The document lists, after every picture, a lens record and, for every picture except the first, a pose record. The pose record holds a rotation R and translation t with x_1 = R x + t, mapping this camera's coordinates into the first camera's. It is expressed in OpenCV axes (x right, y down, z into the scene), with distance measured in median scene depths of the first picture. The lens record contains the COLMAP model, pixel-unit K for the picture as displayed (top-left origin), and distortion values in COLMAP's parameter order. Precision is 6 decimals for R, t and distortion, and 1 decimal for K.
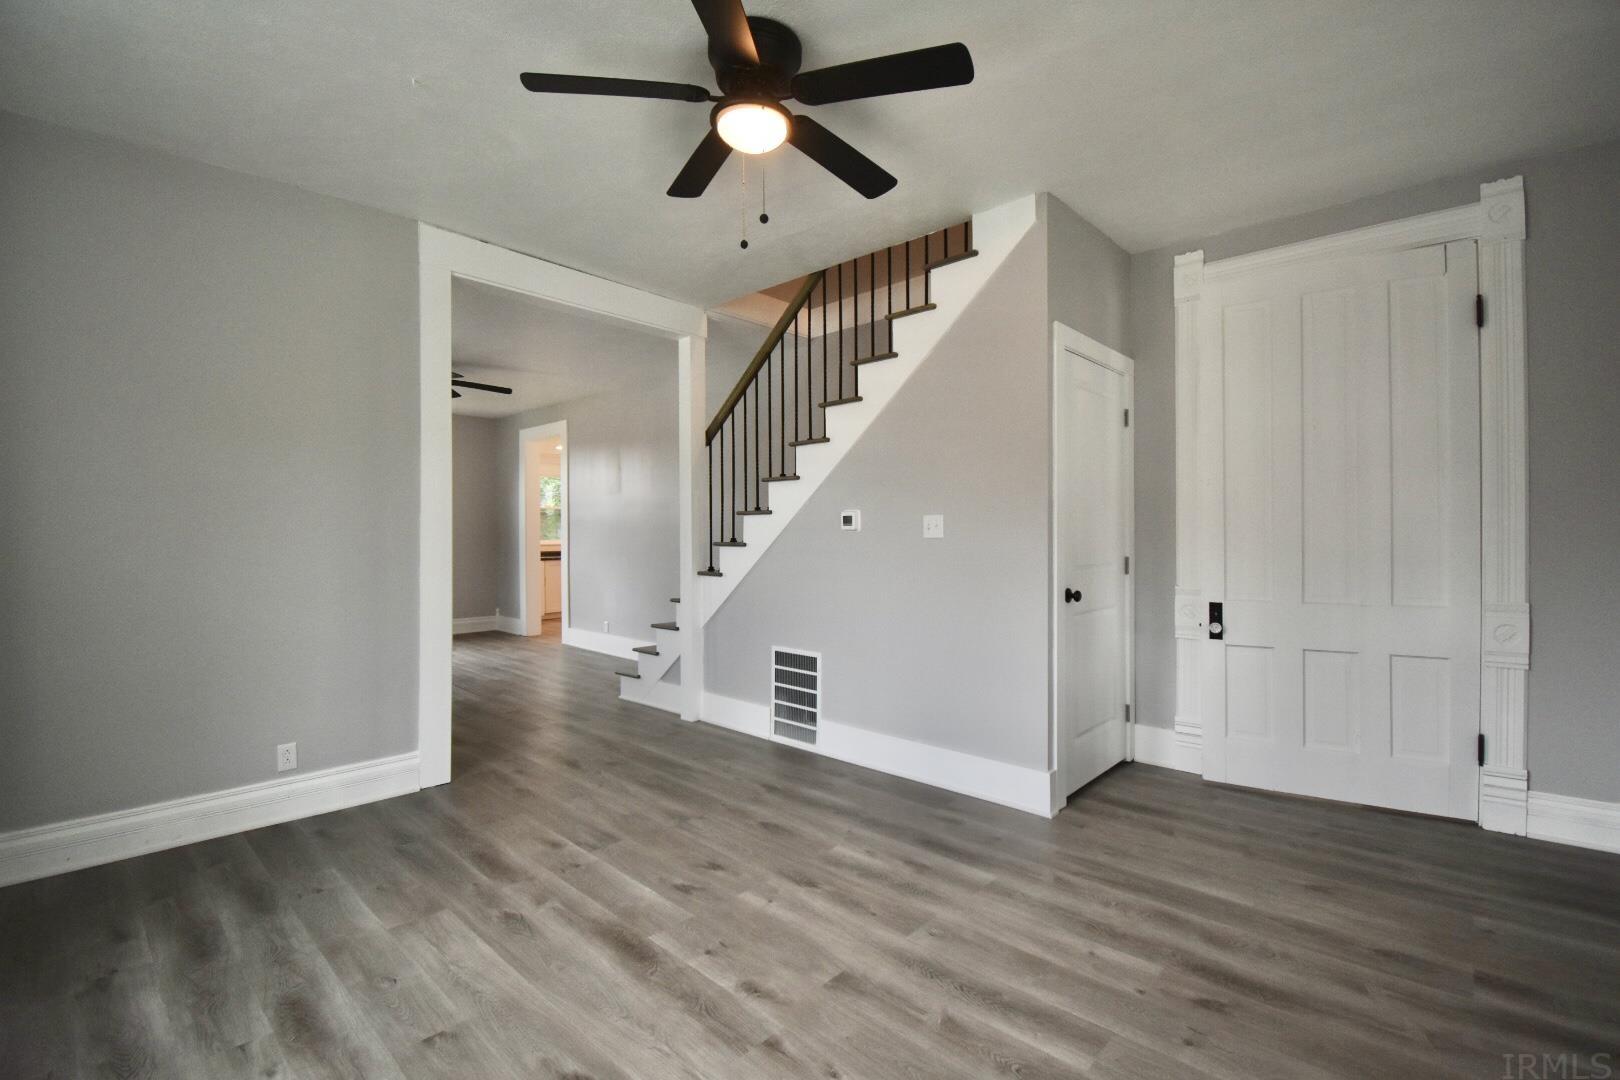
lens RADIAL K [[718.7, 0, 813.8], [0, 718.7, 535.1], [0, 0, 1]] dist [-0.004899, -0.001128]
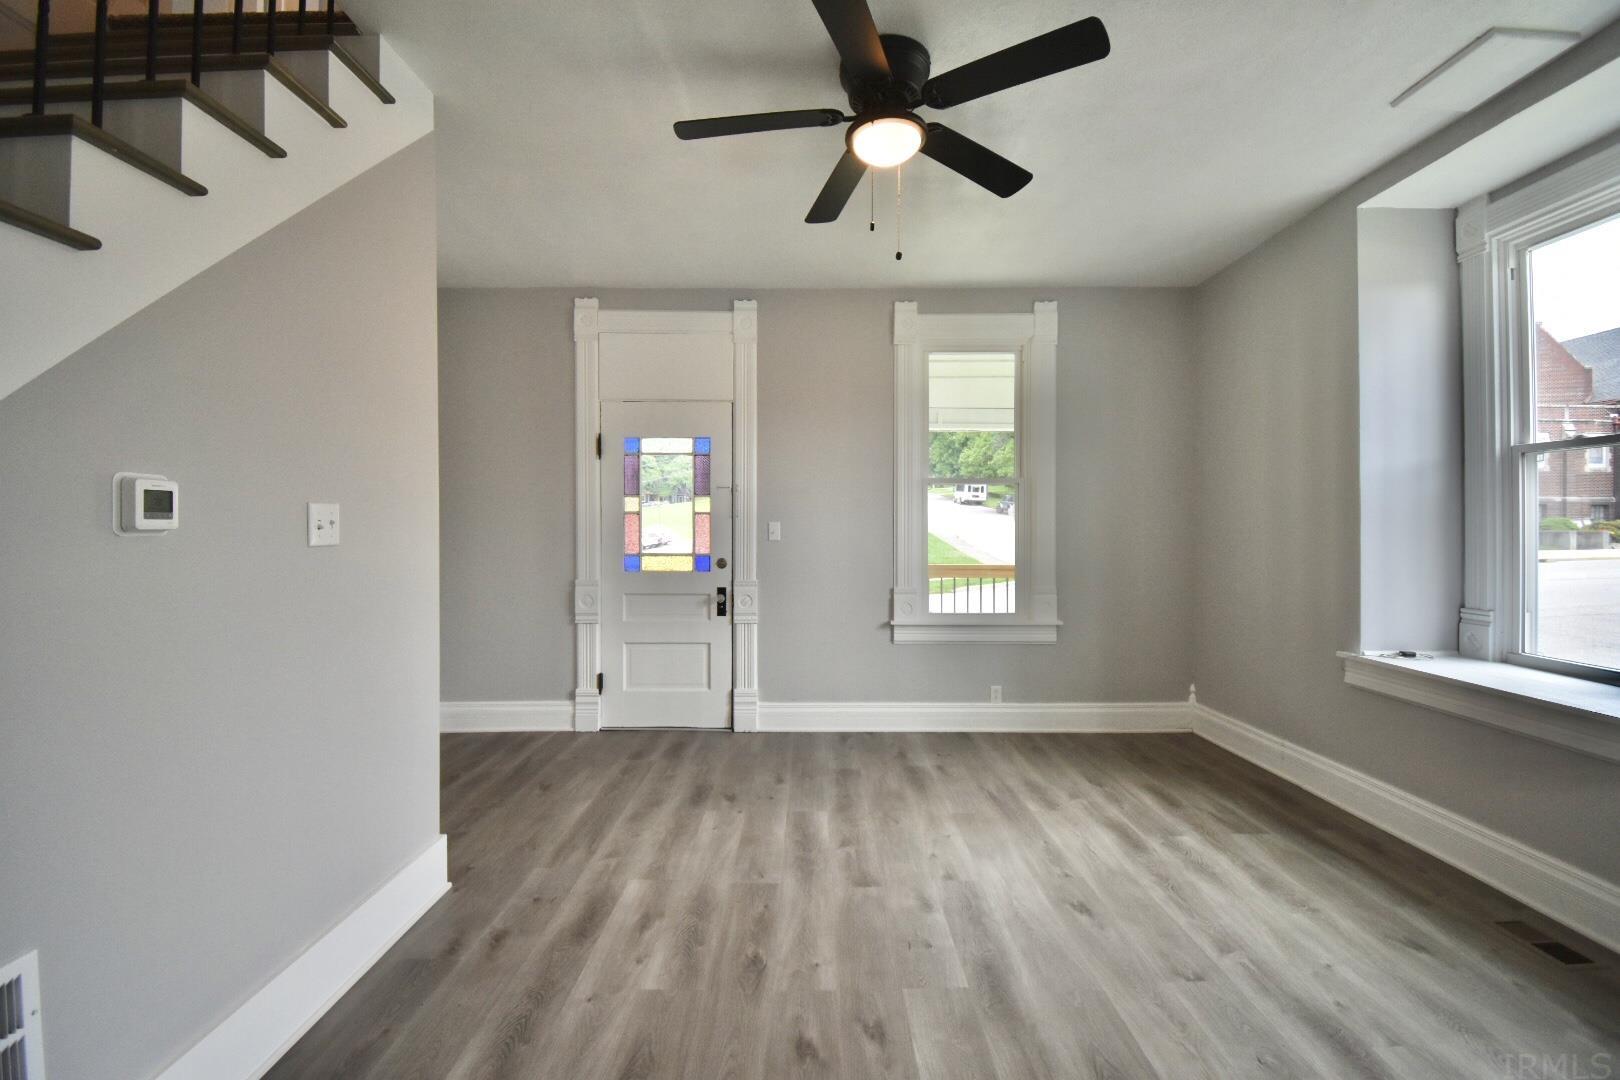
lens RADIAL K [[718.7, 0, 809.2], [0, 718.7, 544.1], [0, 0, 1]] dist [-0.004899, -0.001128]
pose [[-0.675801, -0.011506, 0.736995, -0.690946], [0.009292, 0.999666, 0.024127, -0.009464], [-0.737026, 0.023153, -0.675468, 1.605299]]
